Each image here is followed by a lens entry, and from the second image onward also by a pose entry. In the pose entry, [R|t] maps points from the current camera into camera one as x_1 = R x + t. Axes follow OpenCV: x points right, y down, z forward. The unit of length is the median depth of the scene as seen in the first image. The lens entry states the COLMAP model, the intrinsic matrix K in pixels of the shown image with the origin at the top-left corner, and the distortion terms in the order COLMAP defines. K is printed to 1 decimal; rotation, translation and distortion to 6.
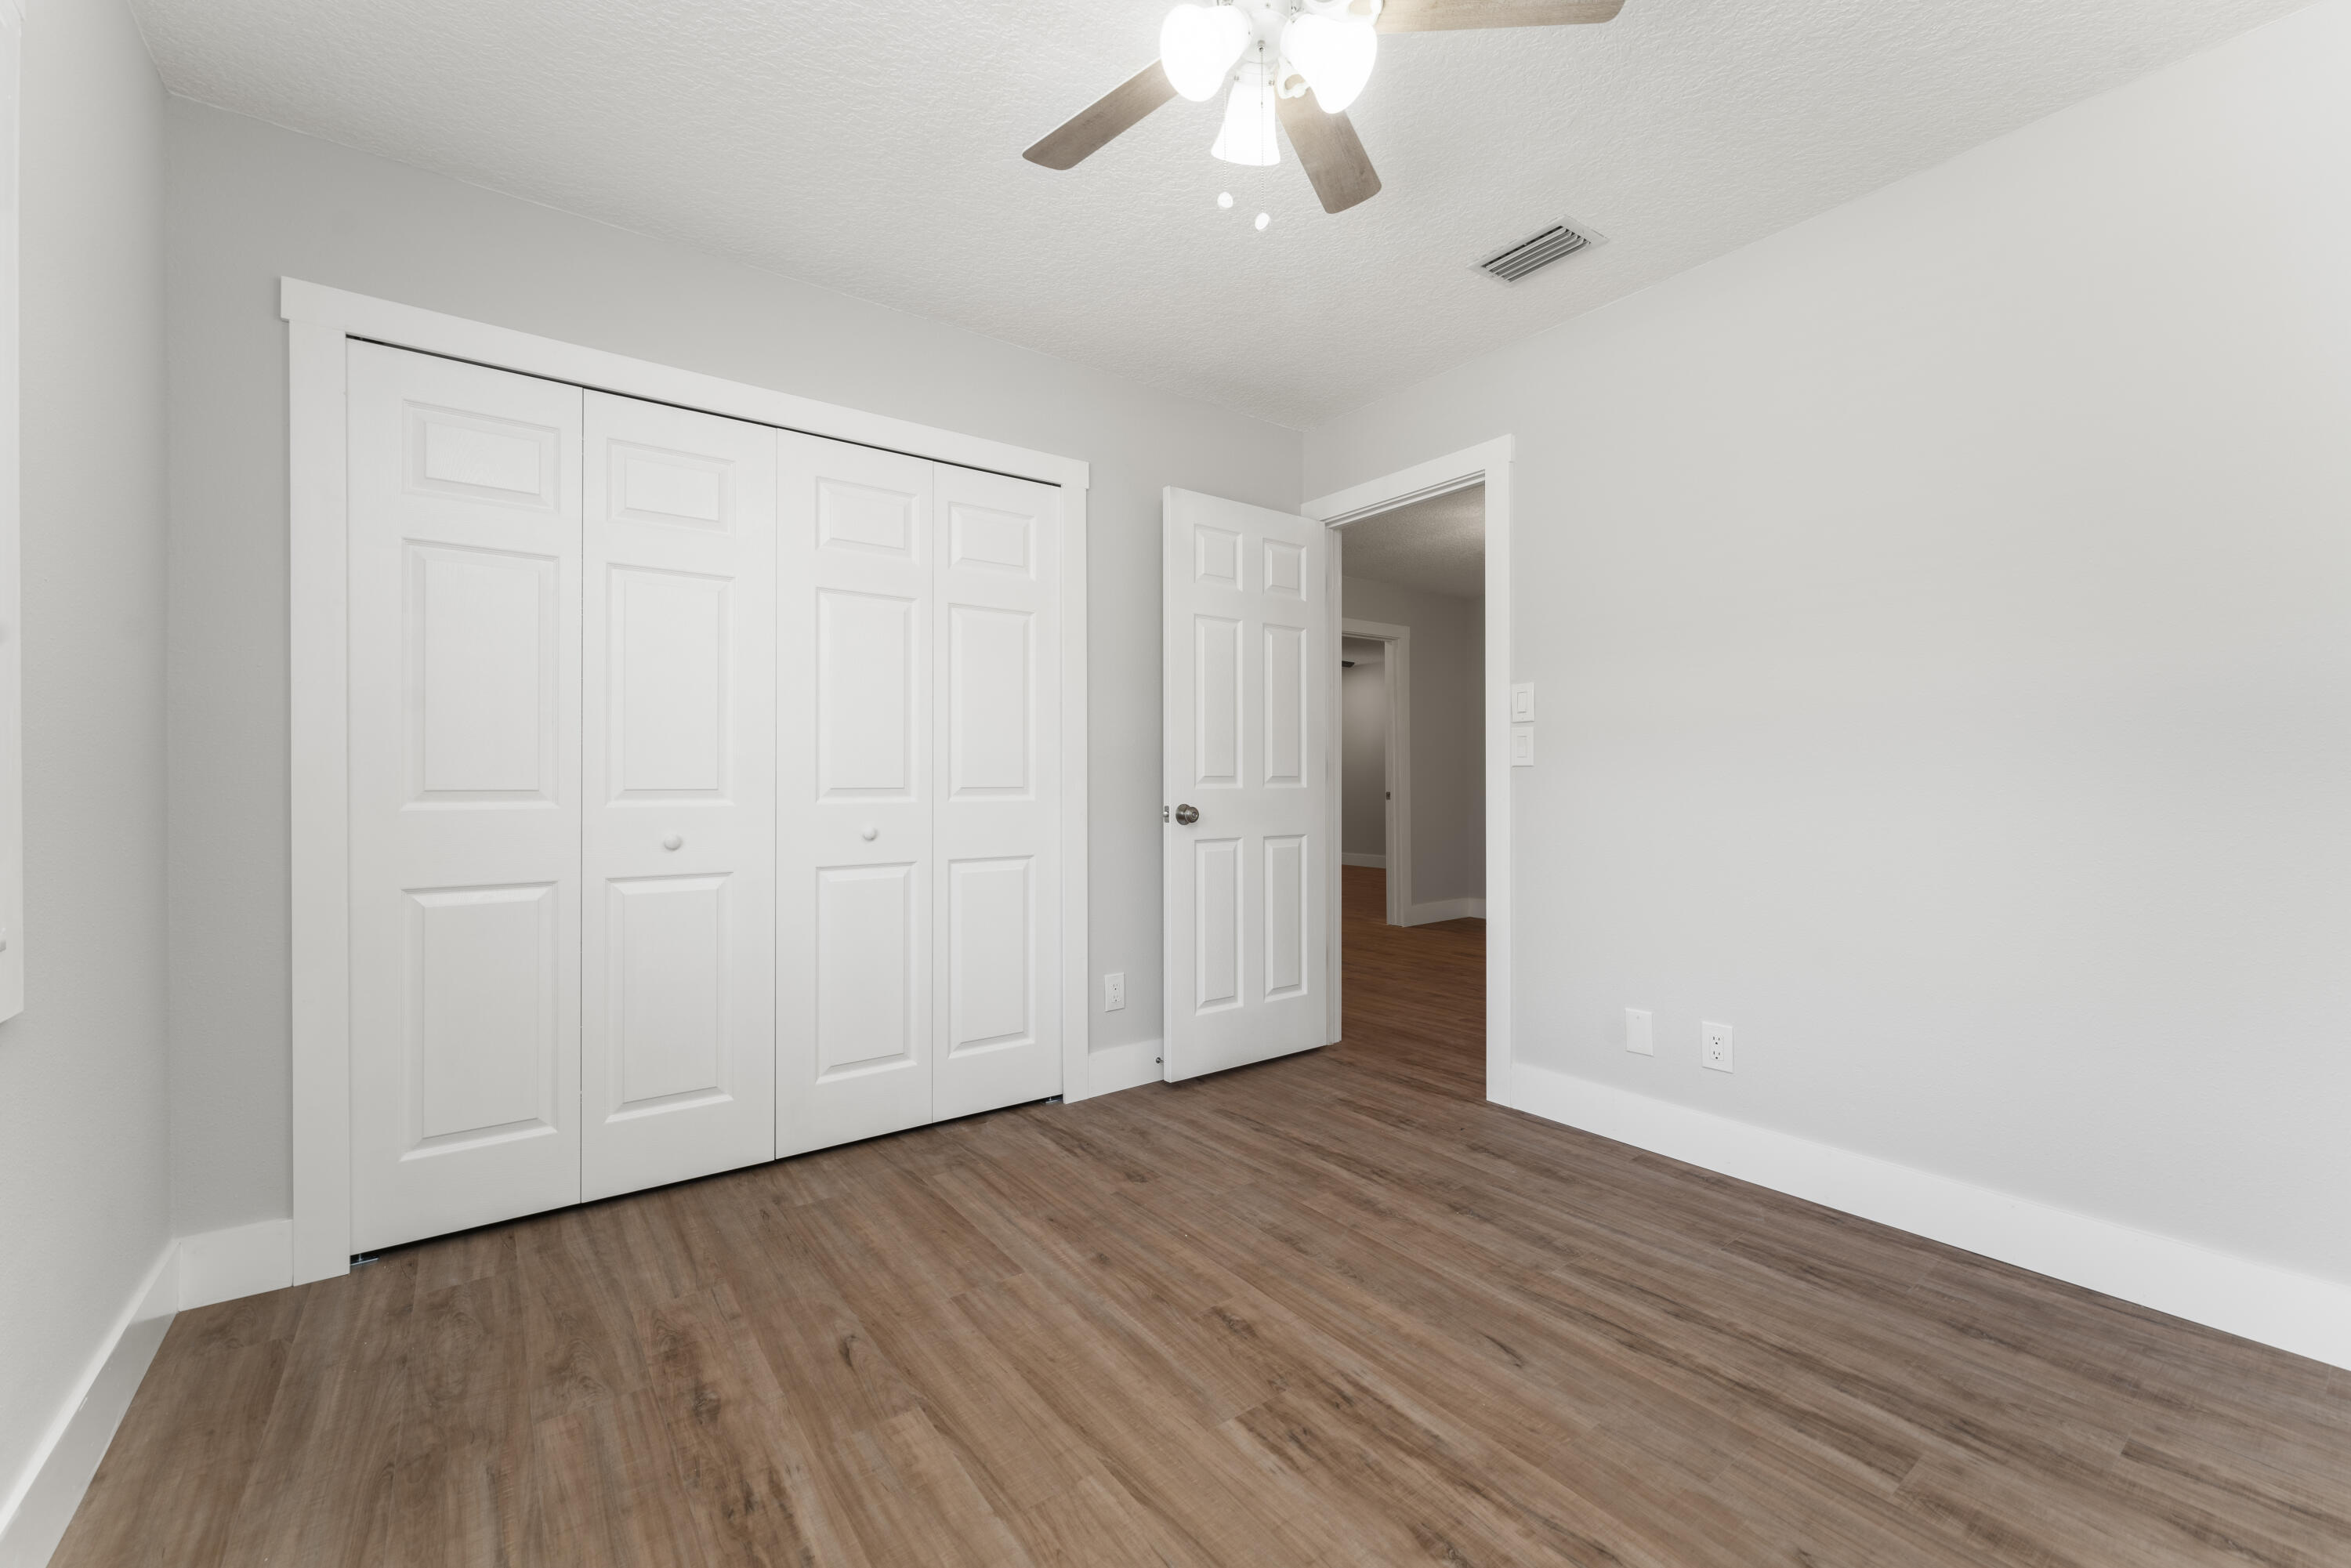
lens RADIAL K [[950.5, 0, 1172.6], [0, 950.5, 773.0], [0, 0, 1]] dist [0.002248, 0.000351]
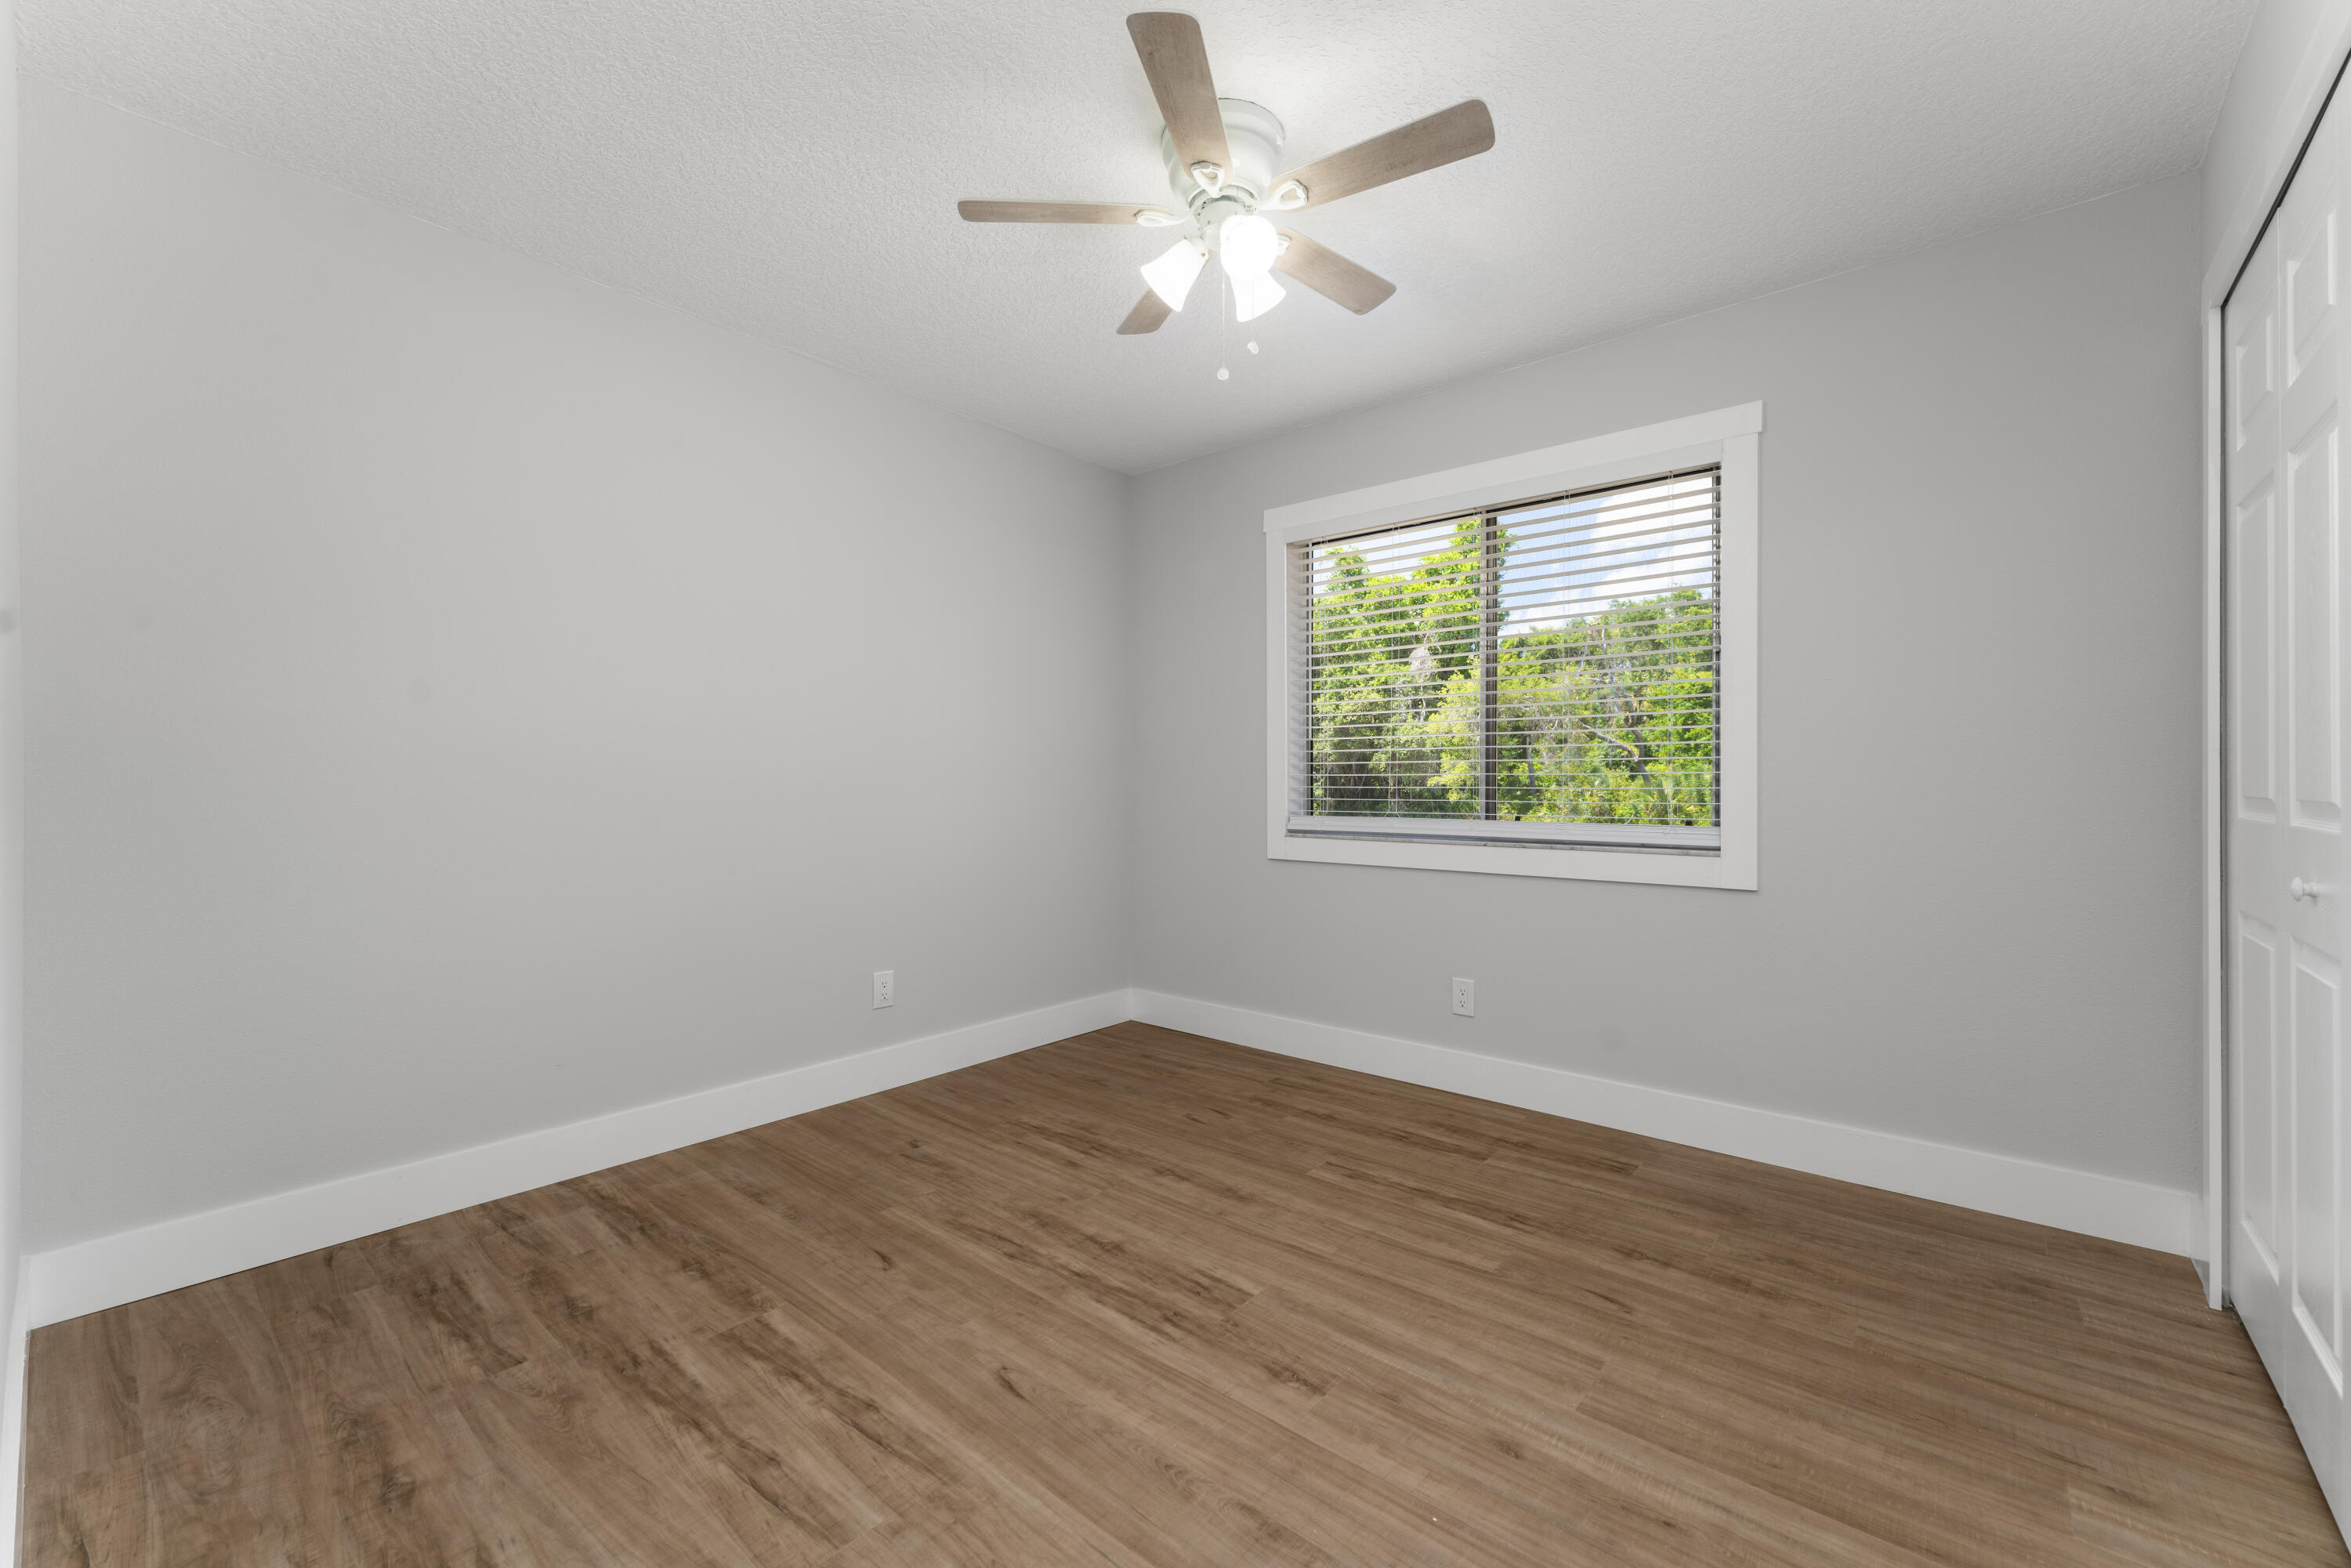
lens RADIAL K [[950.5, 0, 1172.6], [0, 950.5, 773.0], [0, 0, 1]] dist [0.002248, 0.000351]
pose [[-0.975261, 0.000844, -0.221055, 0.373385], [0.004802, 0.999838, -0.017368, 0.008207], [0.221004, -0.018000, -0.975107, 1.845440]]
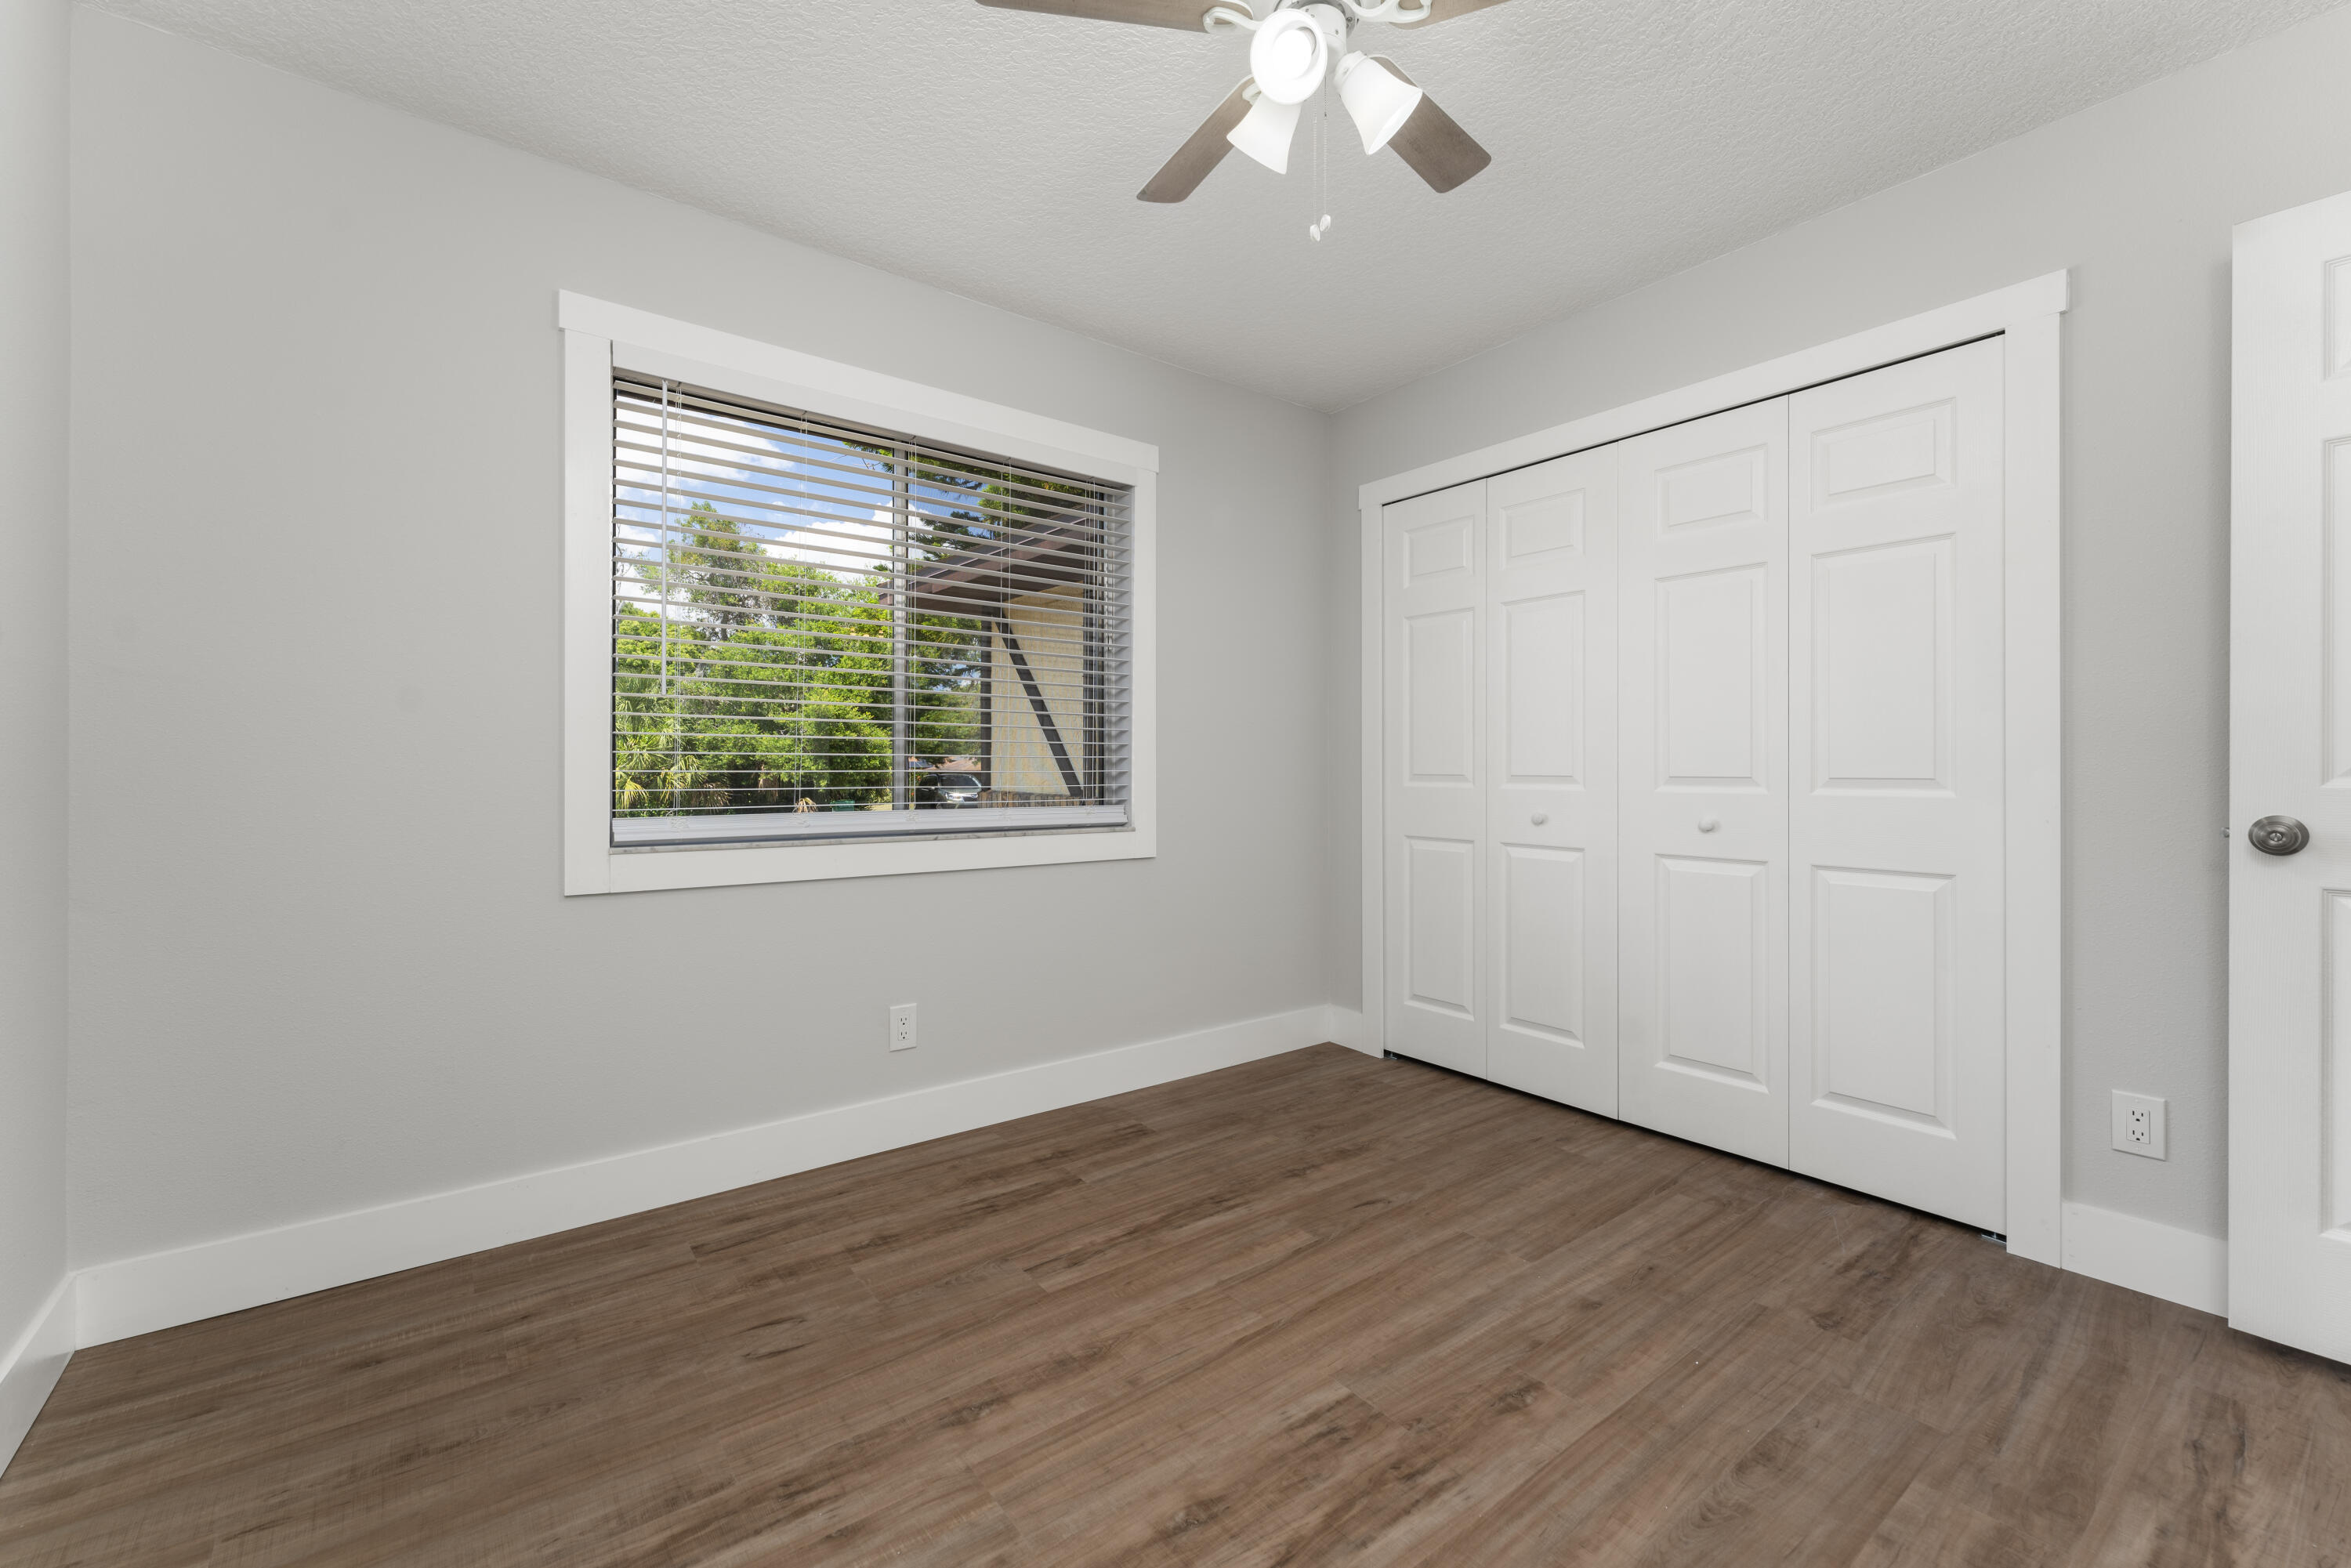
lens RADIAL K [[961.9, 0, 1185.5], [0, 961.9, 730.6], [0, 0, 1]] dist [0.000884, 0.000366]
pose [[0.021648, -0.036912, -0.999084, 0.937416], [0.006605, 0.999302, -0.036777, 0.001283], [0.999744, -0.005802, 0.021876, 0.668543]]
